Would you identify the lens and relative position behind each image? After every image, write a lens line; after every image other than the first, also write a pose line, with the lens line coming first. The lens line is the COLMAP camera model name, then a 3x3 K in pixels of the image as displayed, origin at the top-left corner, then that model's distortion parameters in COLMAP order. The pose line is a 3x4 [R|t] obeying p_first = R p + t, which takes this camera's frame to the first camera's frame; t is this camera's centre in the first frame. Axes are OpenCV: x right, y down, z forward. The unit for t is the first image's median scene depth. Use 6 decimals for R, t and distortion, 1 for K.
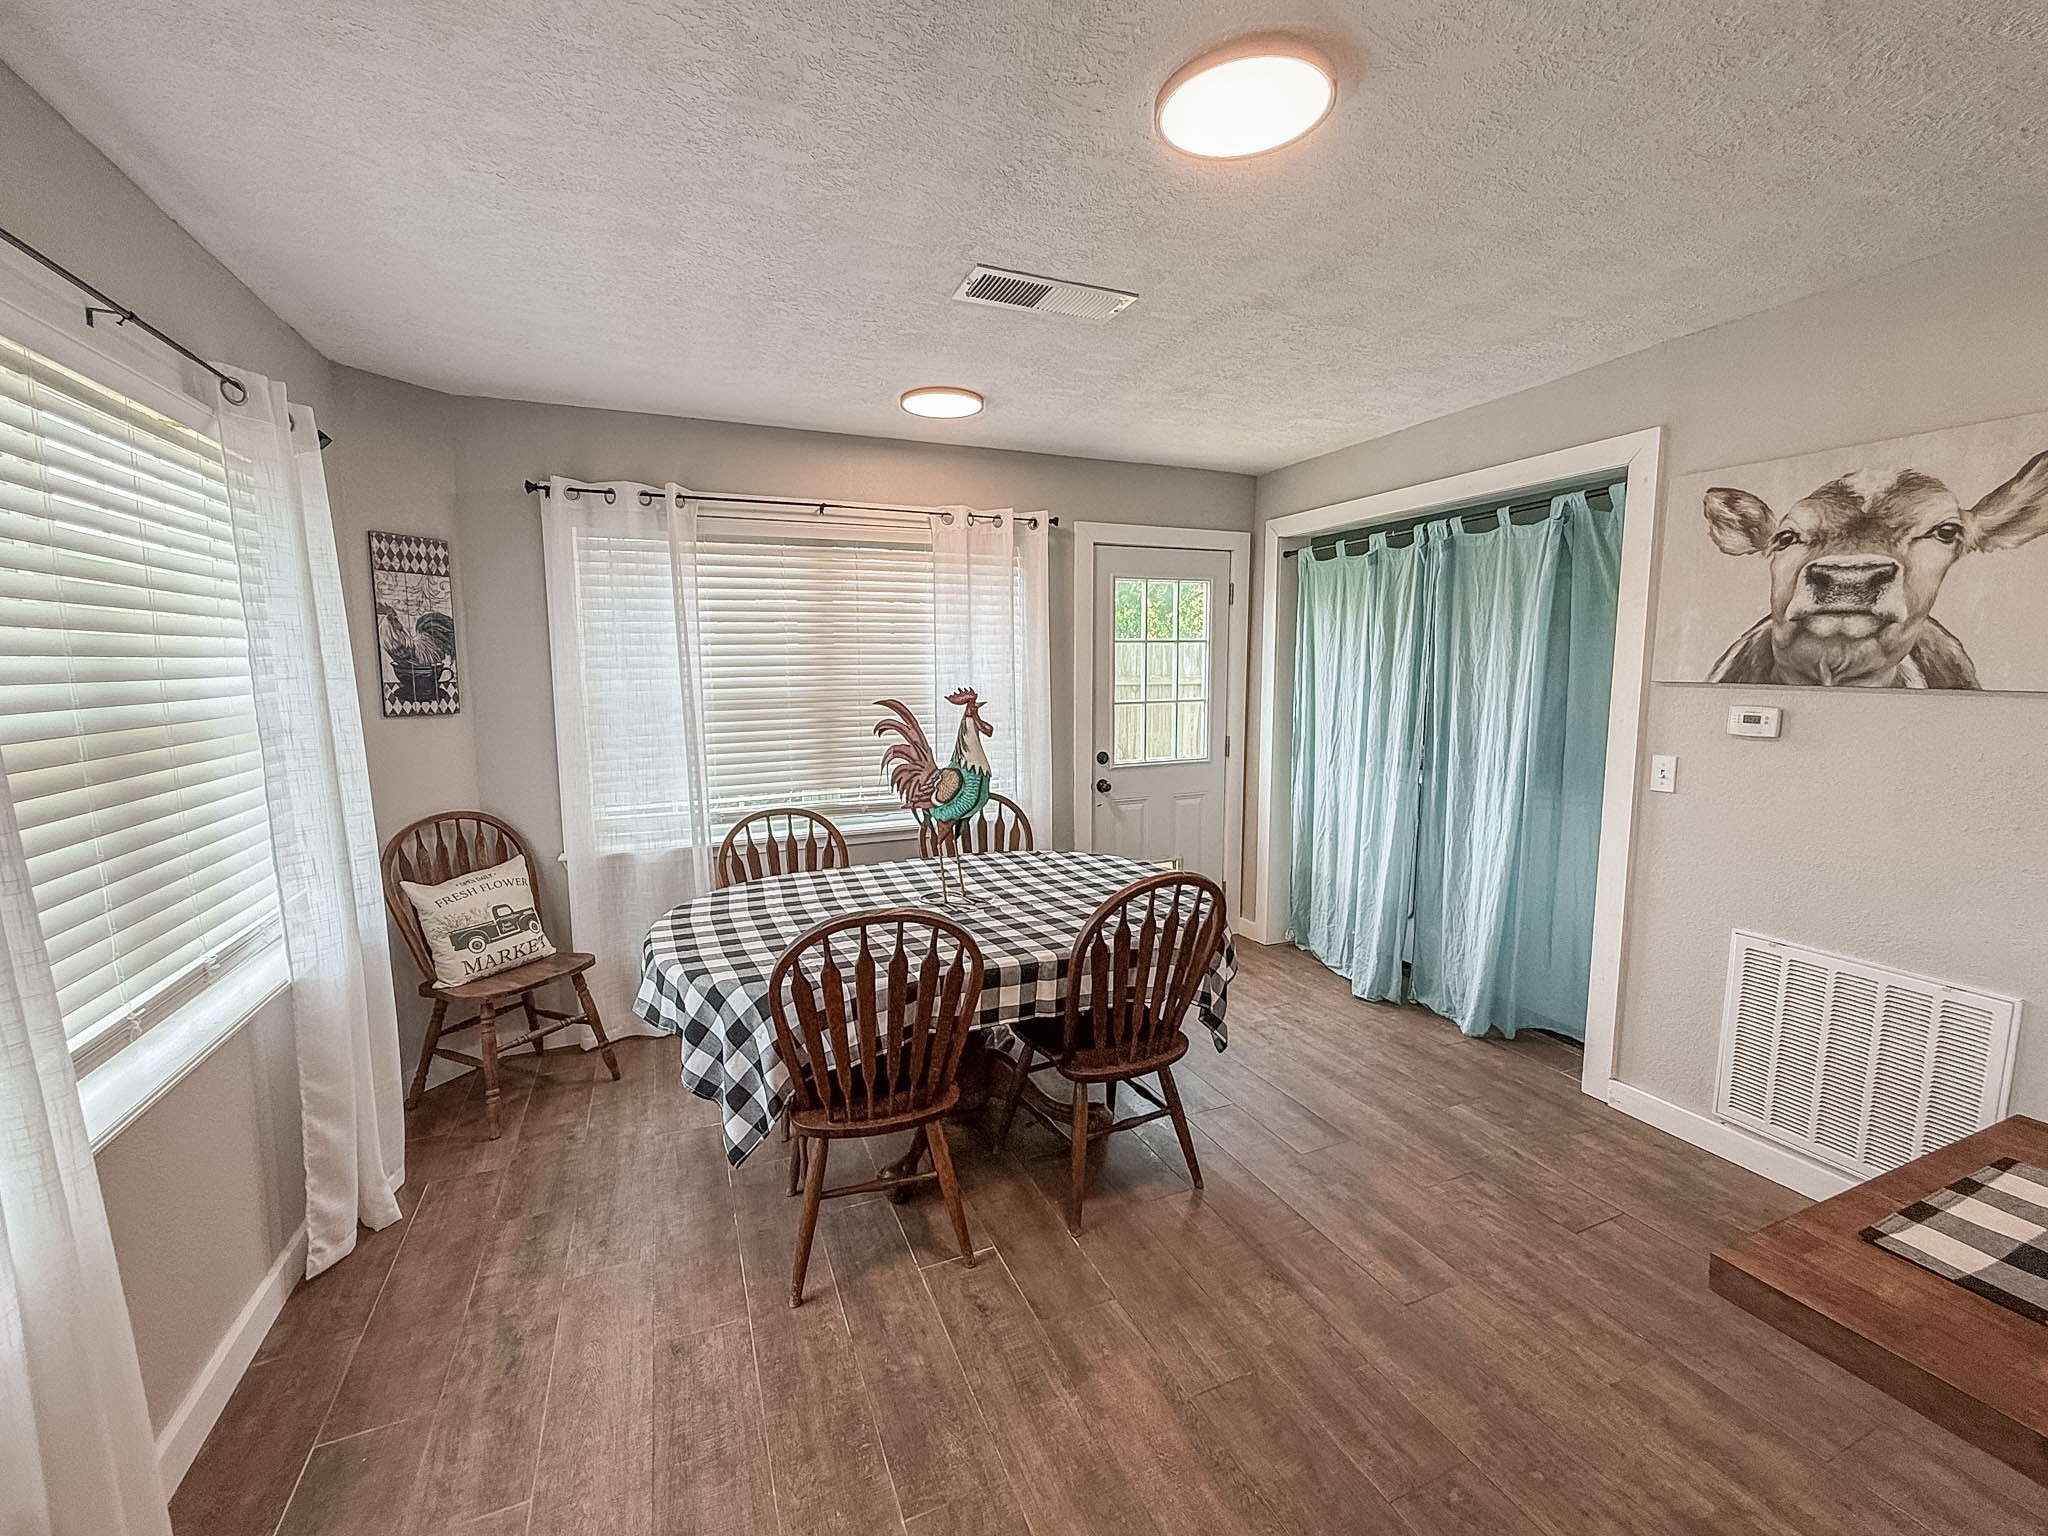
lens RADIAL K [[846.6, 0, 1024.0], [0, 846.6, 768.0], [0, 0, 1]] dist [-0.000841, -0.000003]
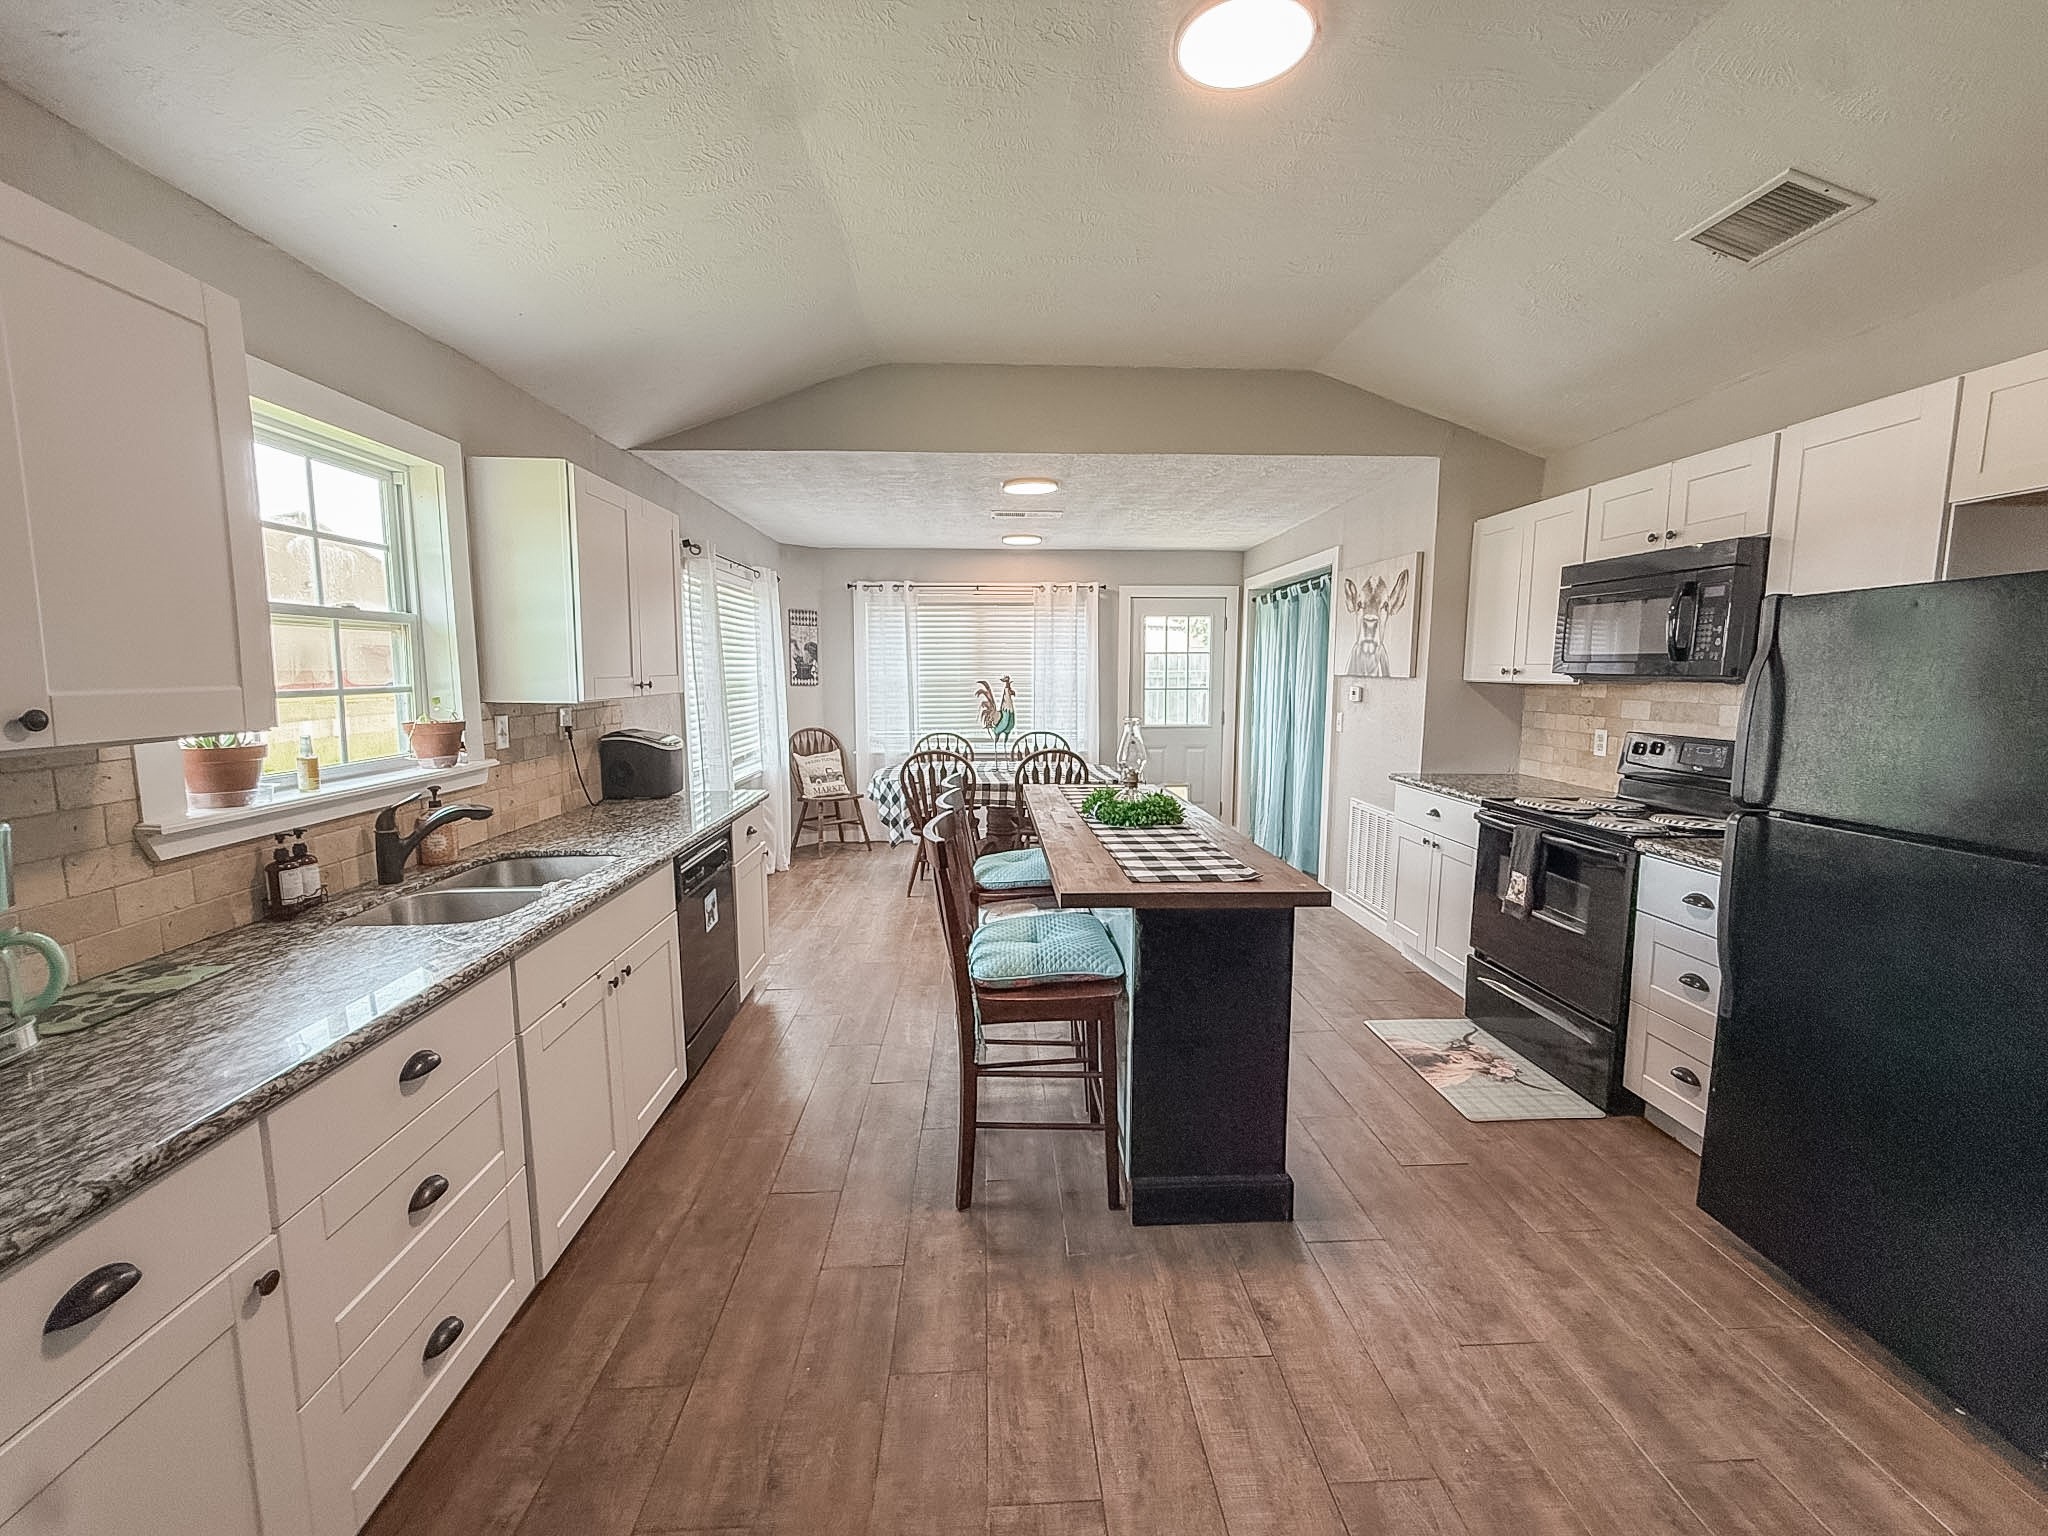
lens RADIAL K [[821.5, 0, 1024.0], [0, 821.5, 768.0], [0, 0, 1]] dist [0.000116, -0.000410]
pose [[0.935378, 0.048274, -0.350339, 0.703472], [-0.049357, 0.998764, 0.005841, 0.128881], [0.350188, 0.011829, 0.936605, -0.966574]]
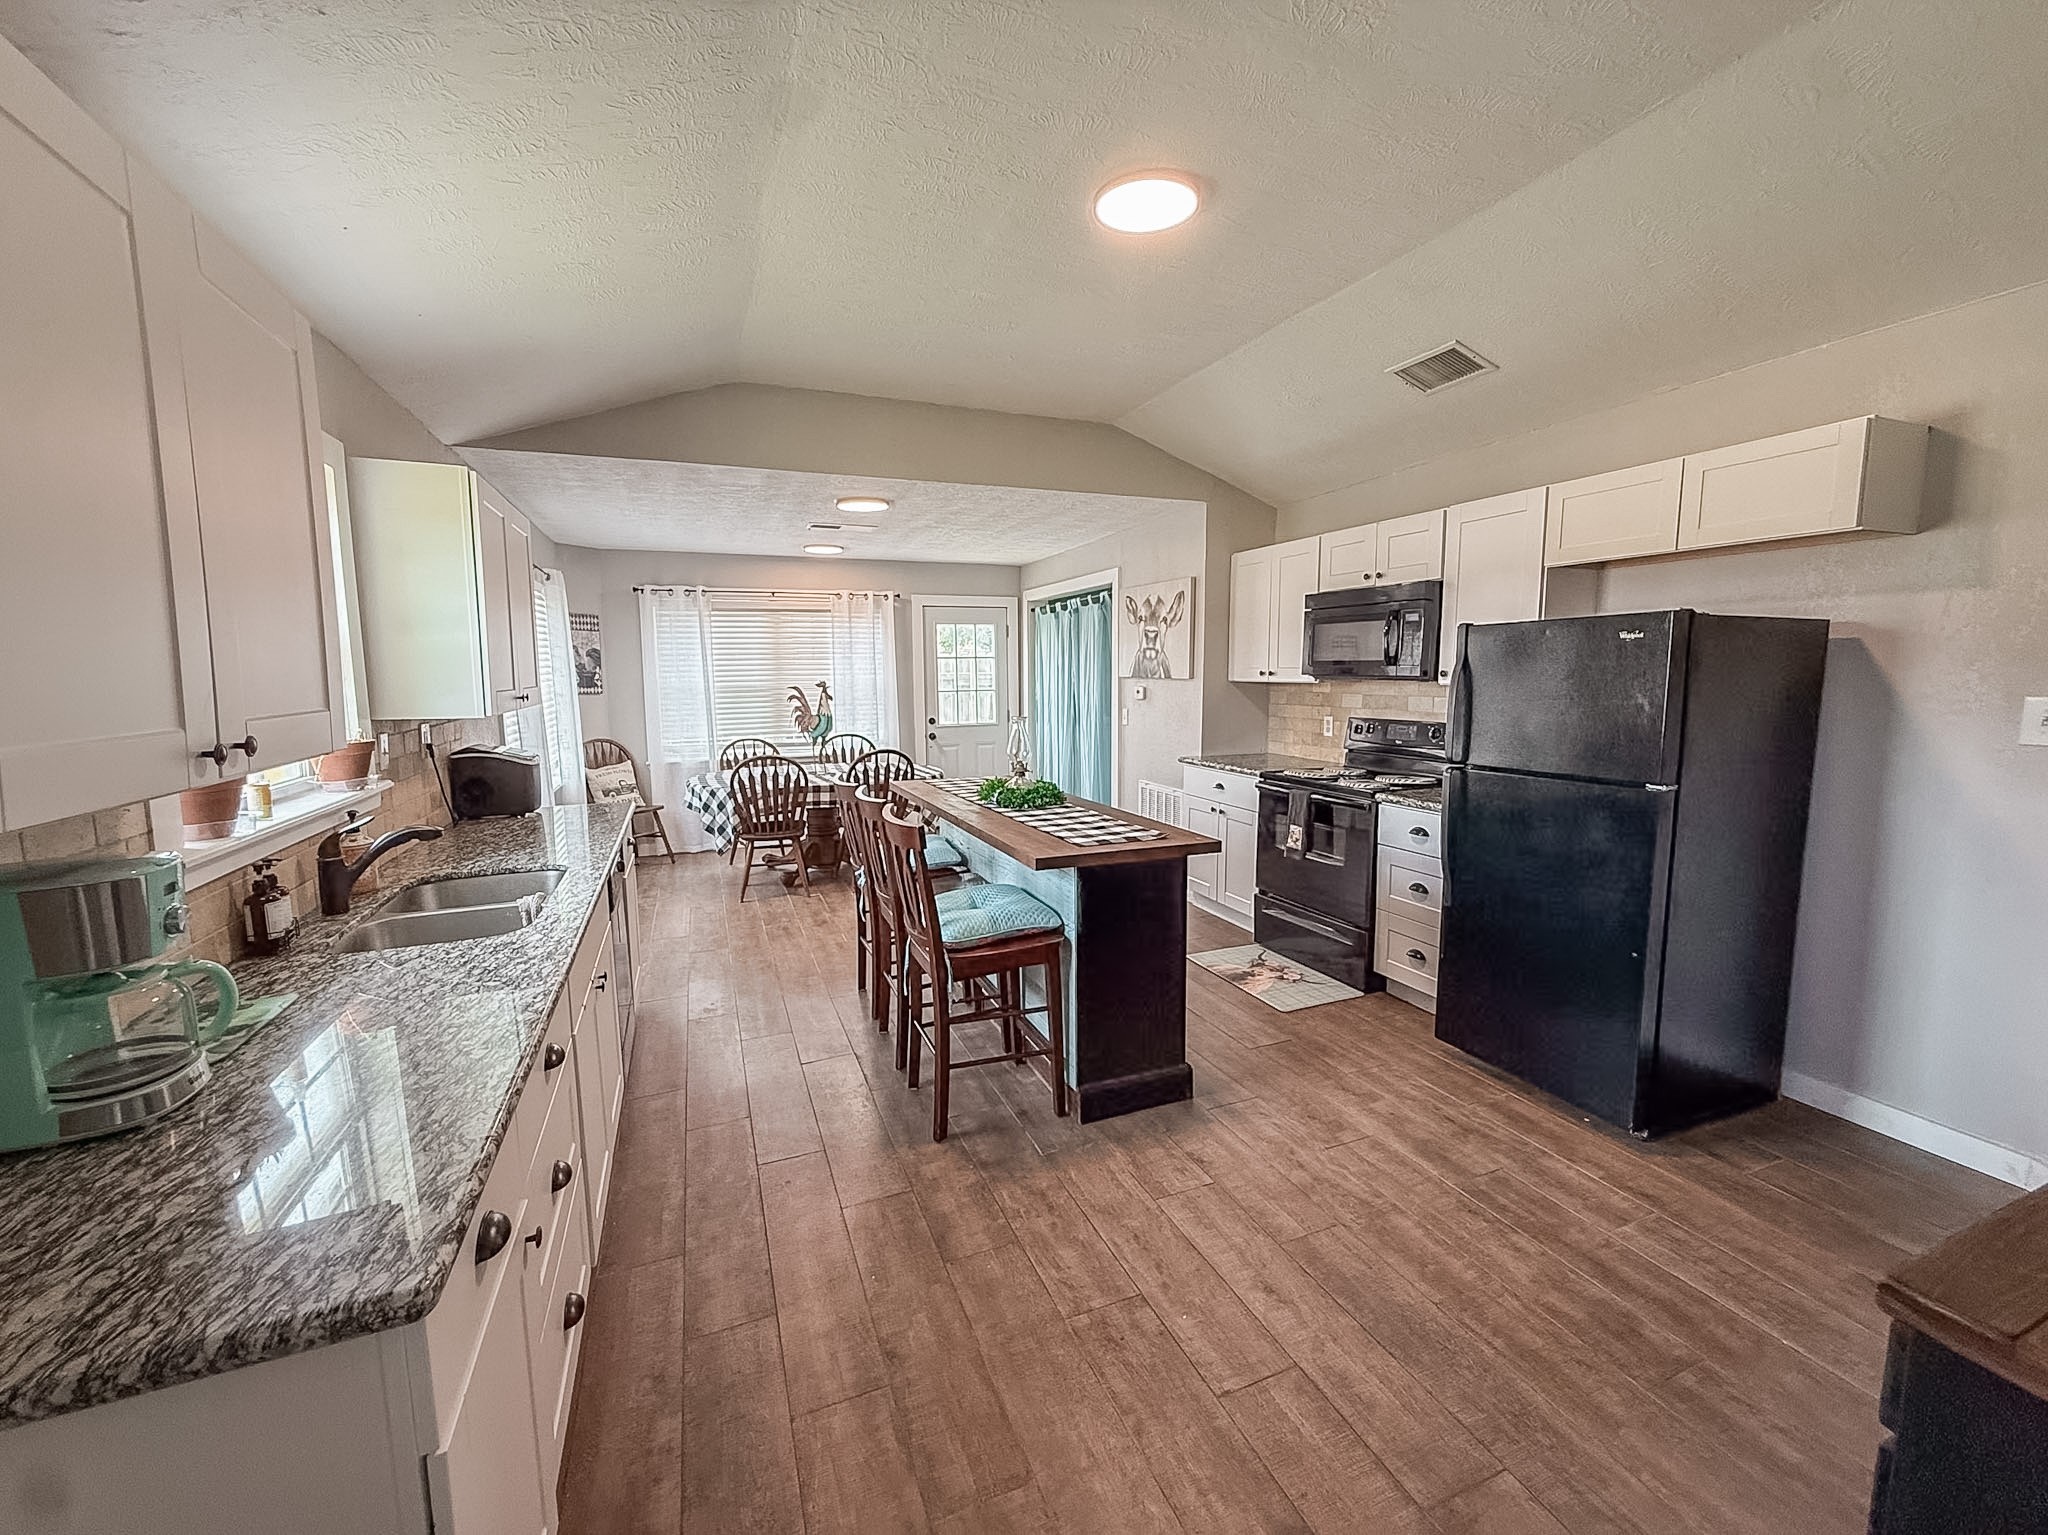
lens RADIAL K [[816.3, 0, 1024.0], [0, 816.3, 767.5], [0, 0, 1]] dist [-0.000349, -0.000107]
pose [[0.999646, -0.000354, -0.026618, 0.511082], [0.000254, 0.999993, -0.003761, 0.144189], [0.026619, 0.003753, 0.999639, -1.156868]]
